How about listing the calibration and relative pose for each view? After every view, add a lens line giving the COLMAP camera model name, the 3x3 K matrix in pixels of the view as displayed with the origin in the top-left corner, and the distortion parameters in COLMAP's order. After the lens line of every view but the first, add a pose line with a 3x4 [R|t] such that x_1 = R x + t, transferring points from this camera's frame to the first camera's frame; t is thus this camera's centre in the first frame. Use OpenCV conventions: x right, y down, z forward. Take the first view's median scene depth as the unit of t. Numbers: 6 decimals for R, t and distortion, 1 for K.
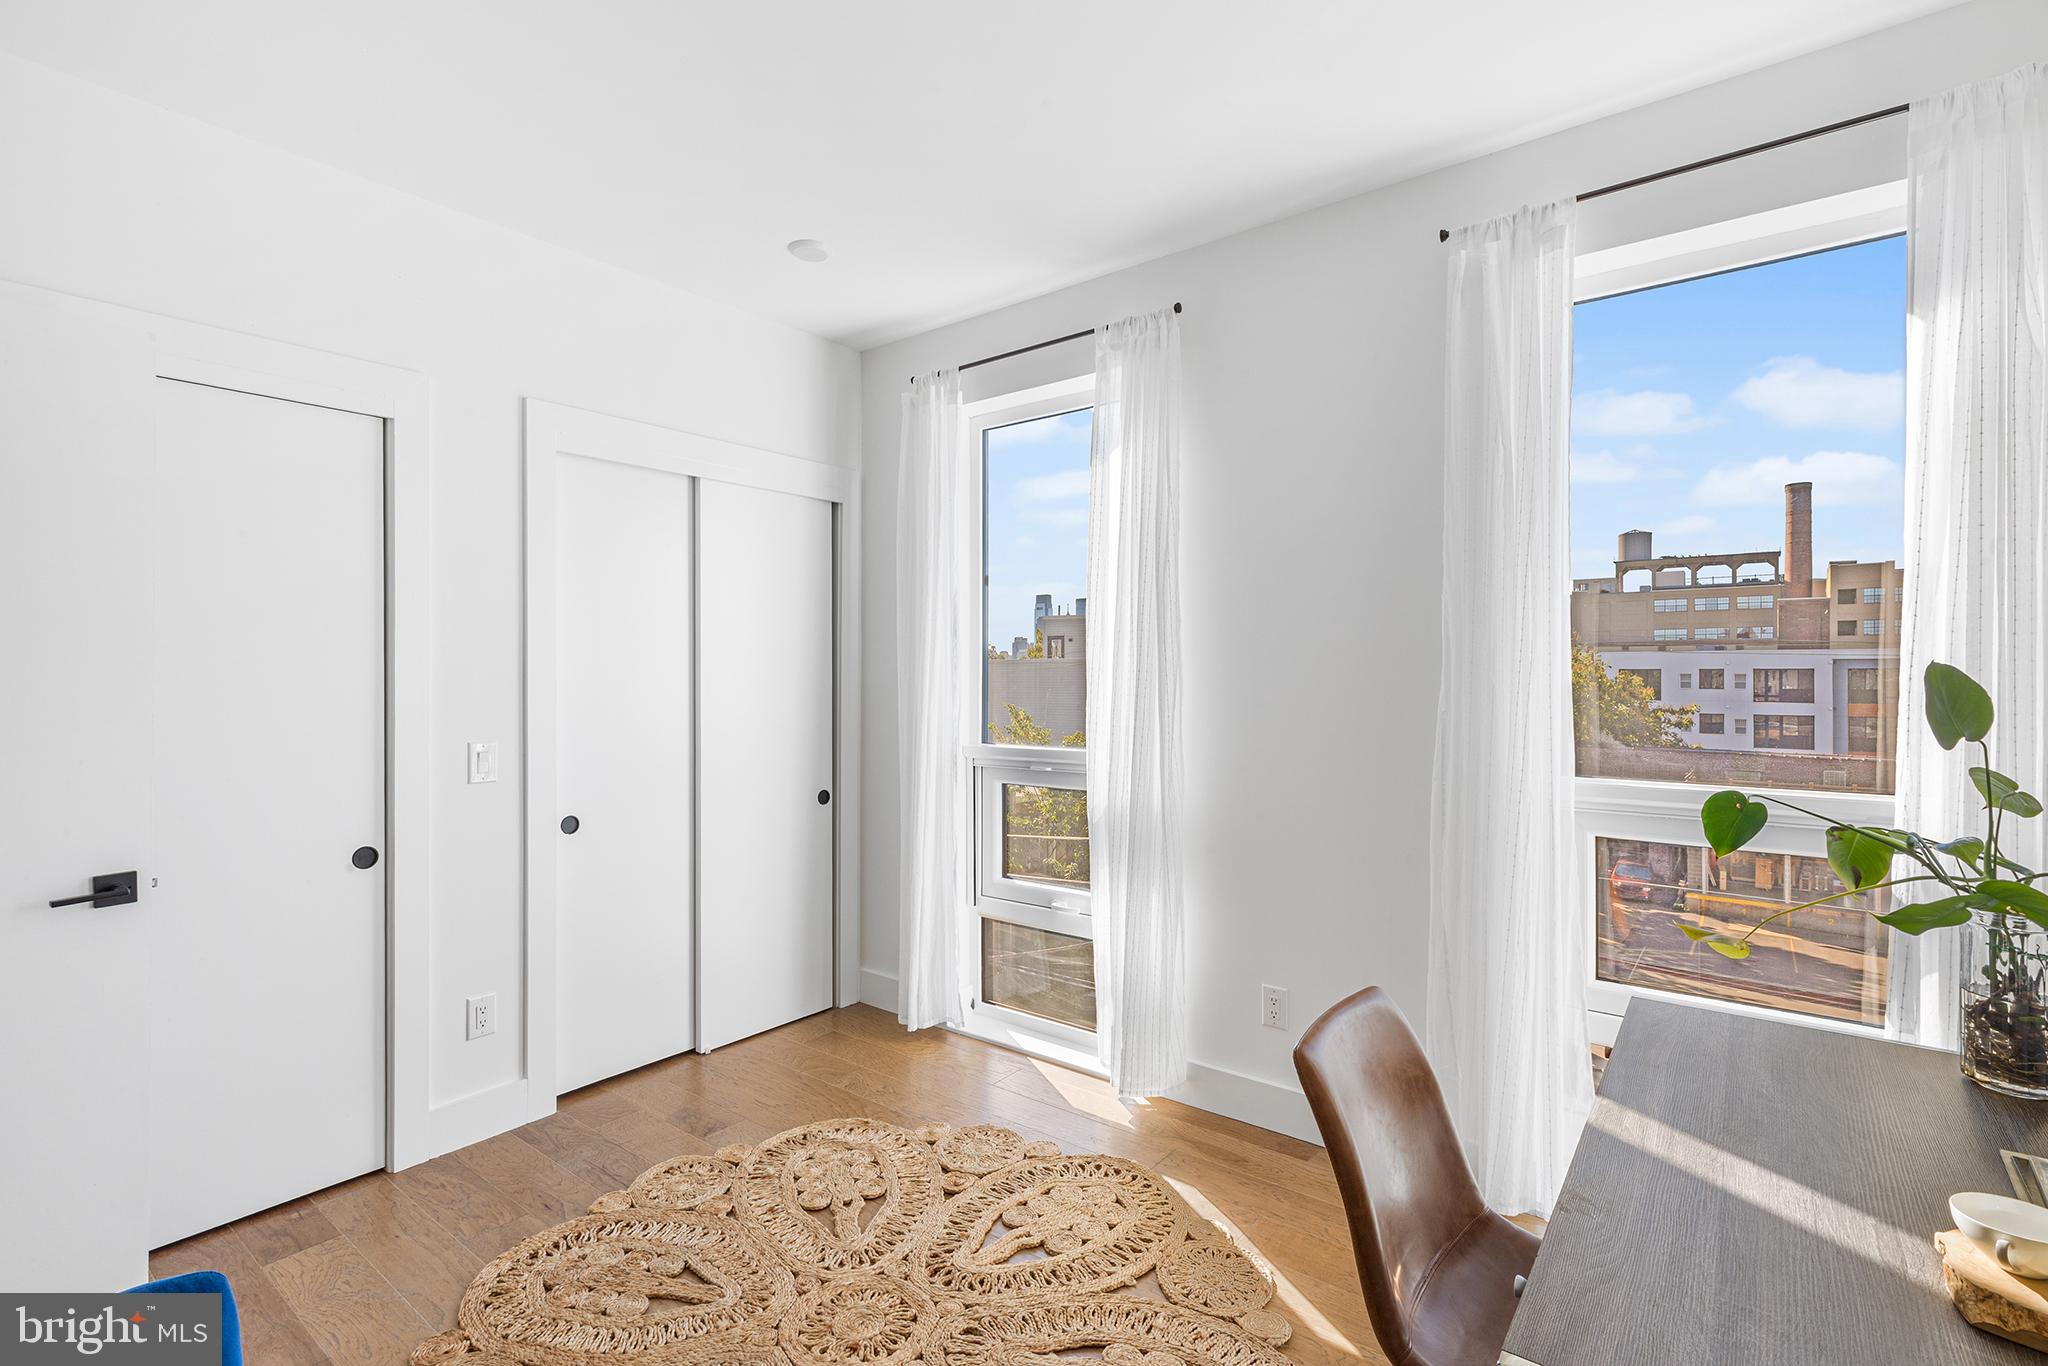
lens RADIAL K [[934.0, 0, 1021.4], [0, 934.0, 681.1], [0, 0, 1]] dist [0.004925, -0.000204]
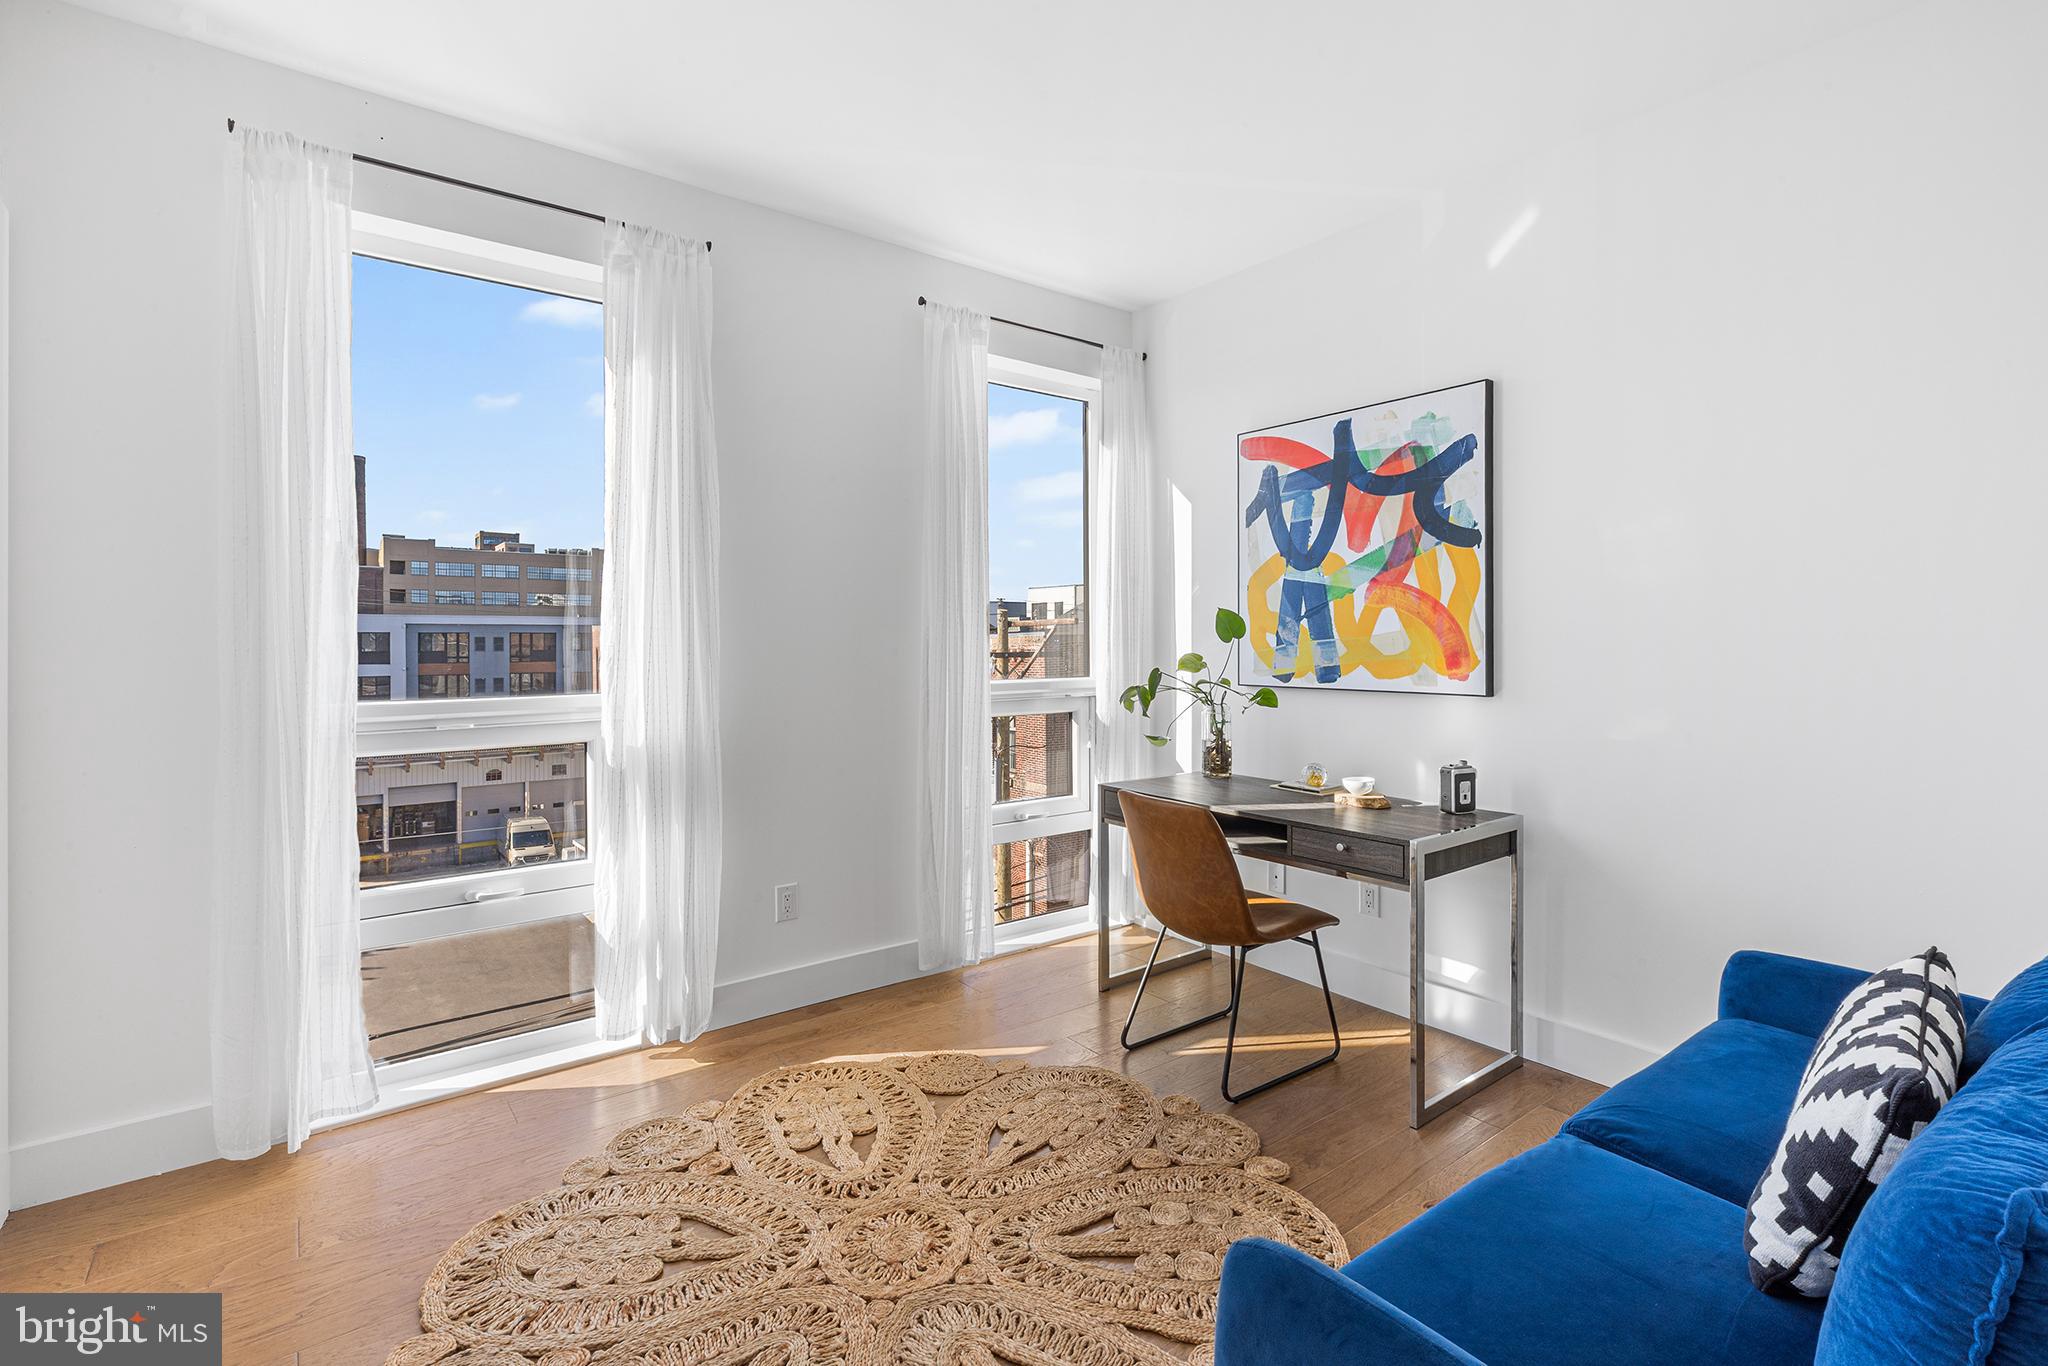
lens RADIAL K [[934.0, 0, 1037.7], [0, 934.0, 650.4], [0, 0, 1]] dist [0.004925, -0.000204]
pose [[0.246894, -0.011371, 0.968976, -0.864255], [0.005637, 0.999931, 0.010298, 0.035597], [-0.969026, 0.002920, 0.246941, 0.480790]]
